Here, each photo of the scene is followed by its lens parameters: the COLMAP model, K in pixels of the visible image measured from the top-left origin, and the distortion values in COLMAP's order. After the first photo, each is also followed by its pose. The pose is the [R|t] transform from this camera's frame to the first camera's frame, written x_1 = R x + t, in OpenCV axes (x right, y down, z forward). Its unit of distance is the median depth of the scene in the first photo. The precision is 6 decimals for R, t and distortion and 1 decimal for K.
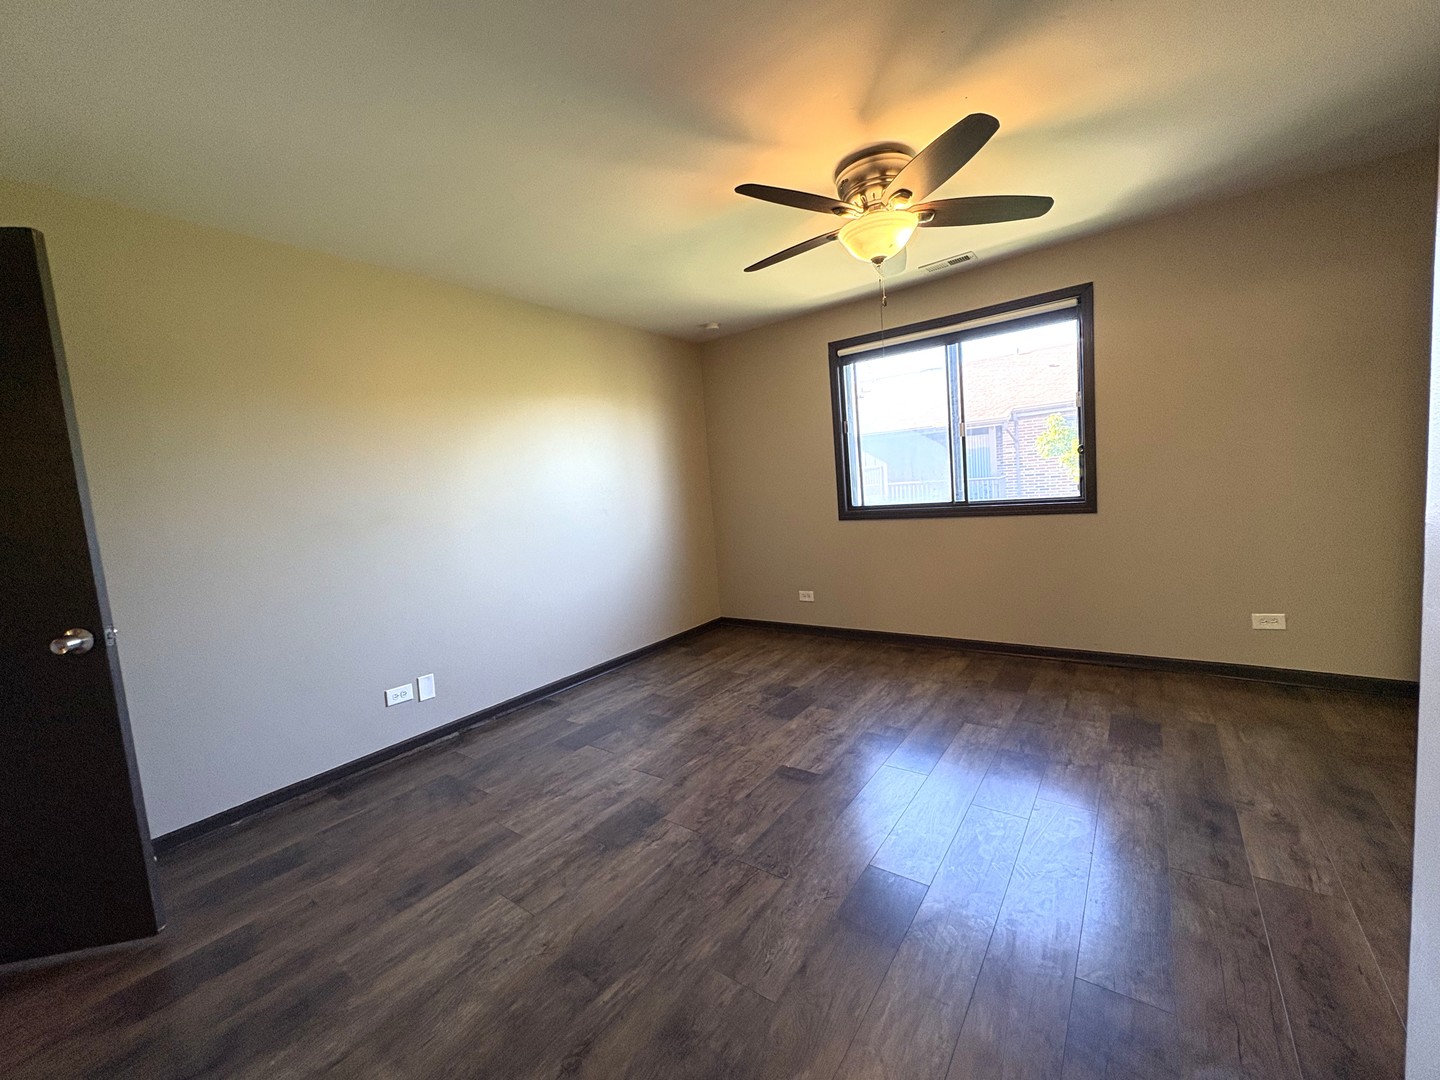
lens RADIAL K [[576.4, 0, 722.4], [0, 576.4, 539.9], [0, 0, 1]] dist [0.000400, 0.000490]
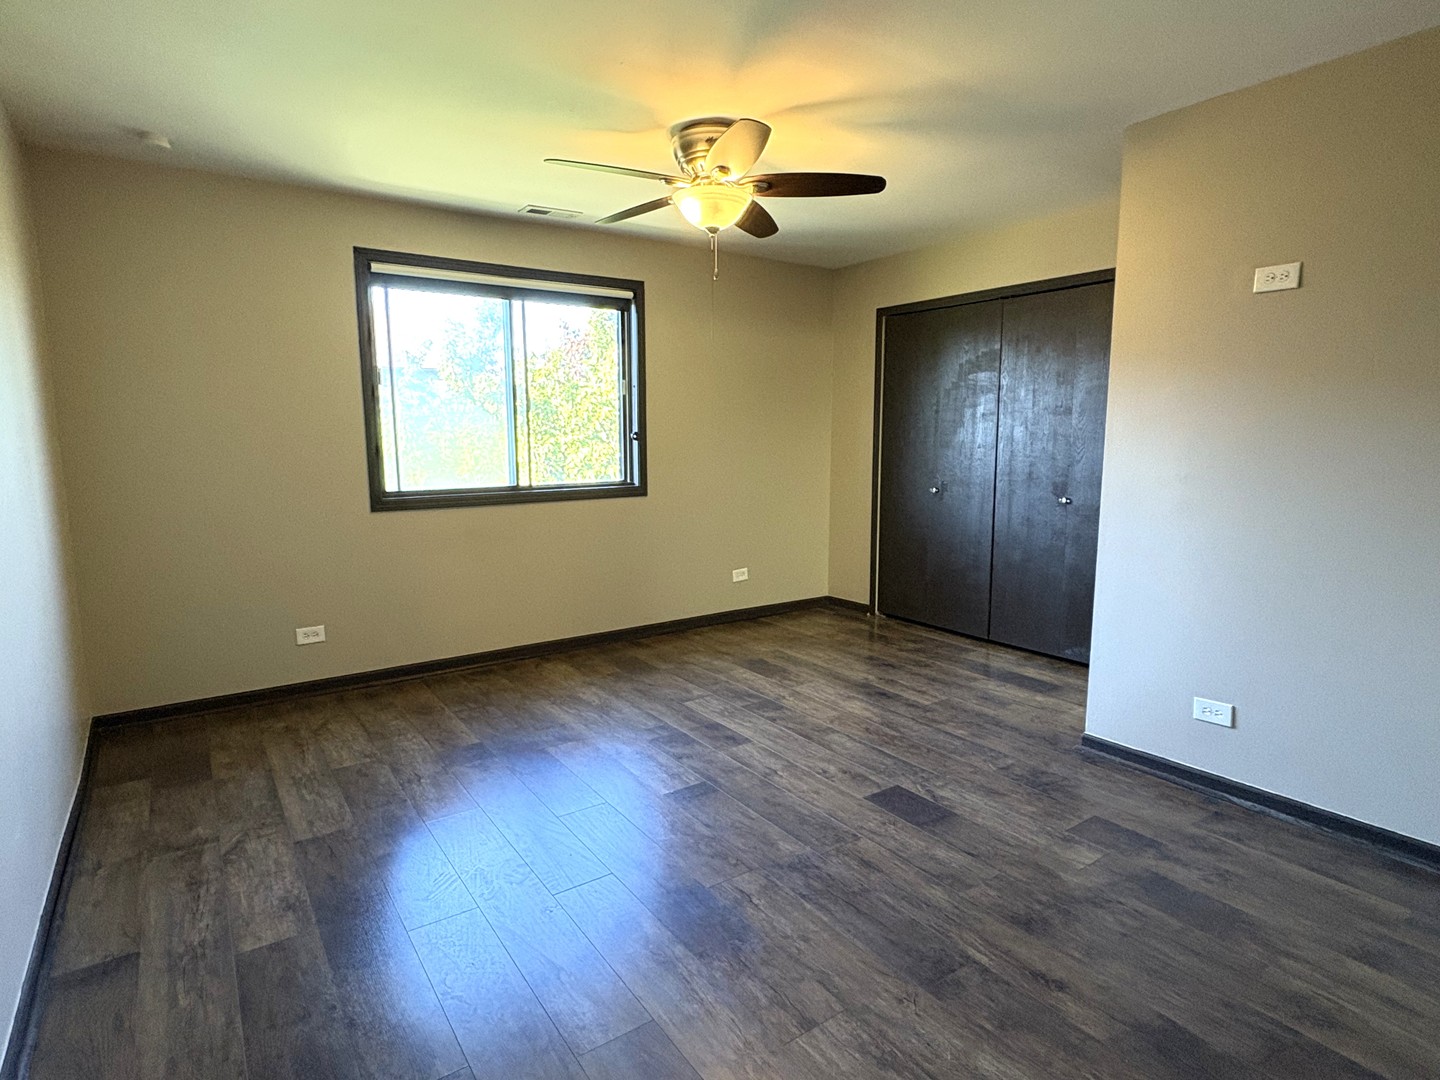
lens RADIAL K [[768.2, 0, 717.5], [0, 768.2, 543.0], [0, 0, 1]] dist [0.006278, 0.001573]
pose [[0.320933, -0.061313, 0.945115, -0.730233], [0.068198, 0.996808, 0.041508, -0.010823], [-0.944643, 0.051133, 0.324090, 0.444665]]
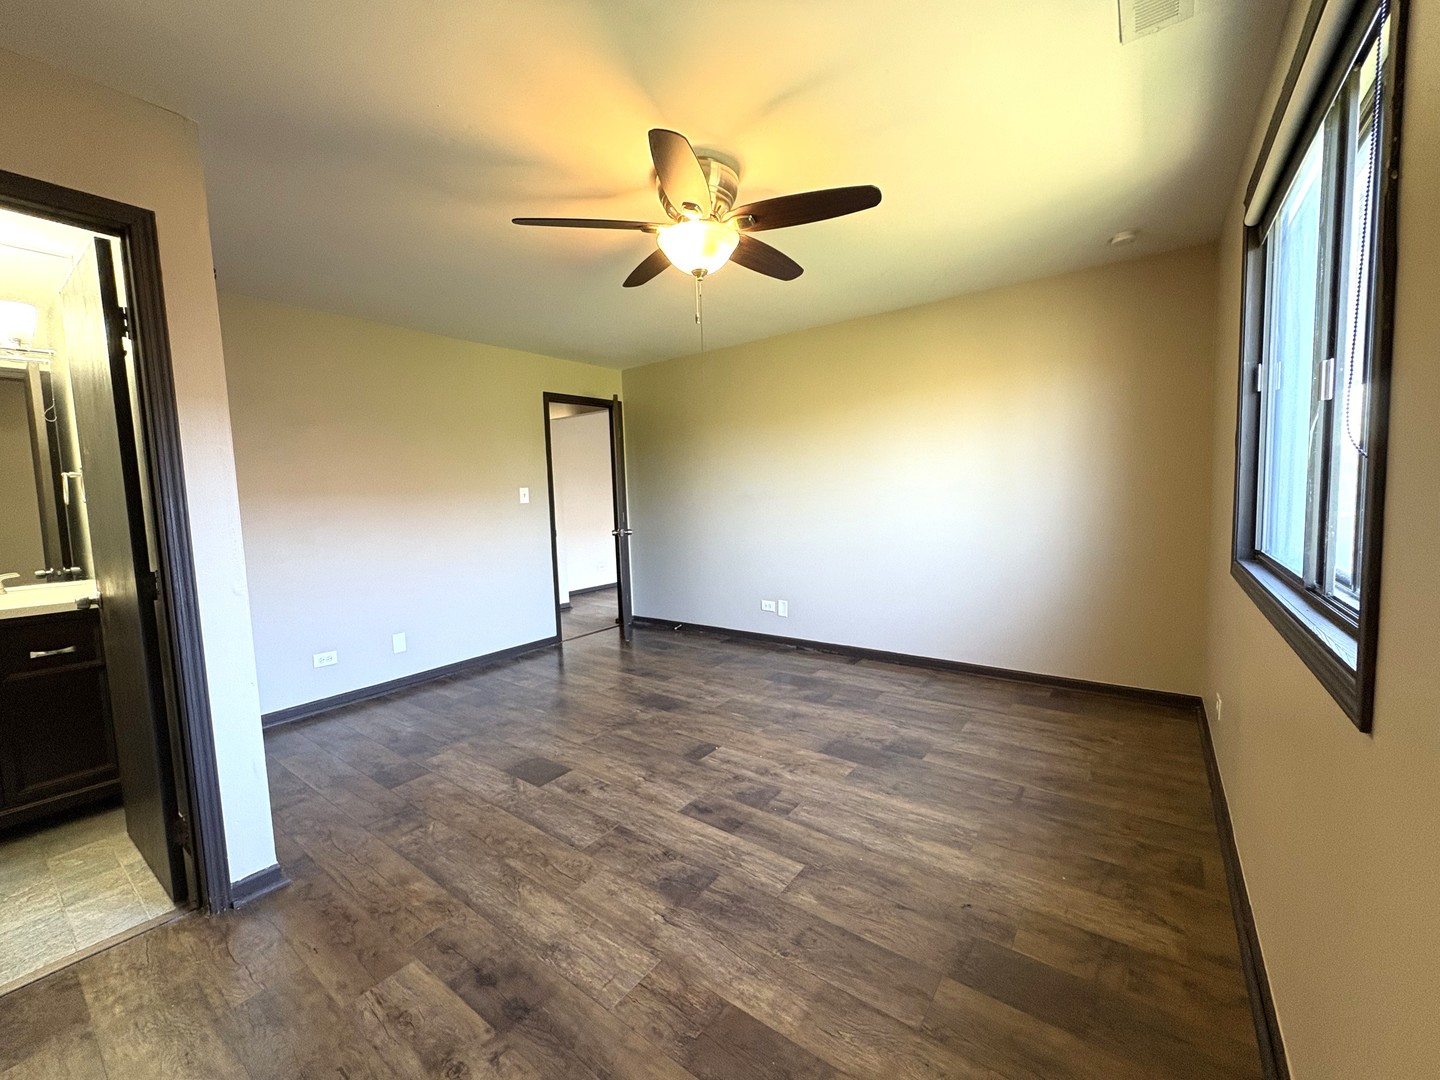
lens RADIAL K [[576.2, 0, 716.2], [0, 576.2, 541.4], [0, 0, 1]] dist [0.002228, 0.000147]
pose [[-0.010808, 0.166019, -0.986063, 0.941968], [-0.061636, 0.984135, 0.166370, -0.160130], [0.998040, 0.062575, -0.000404, 0.782697]]
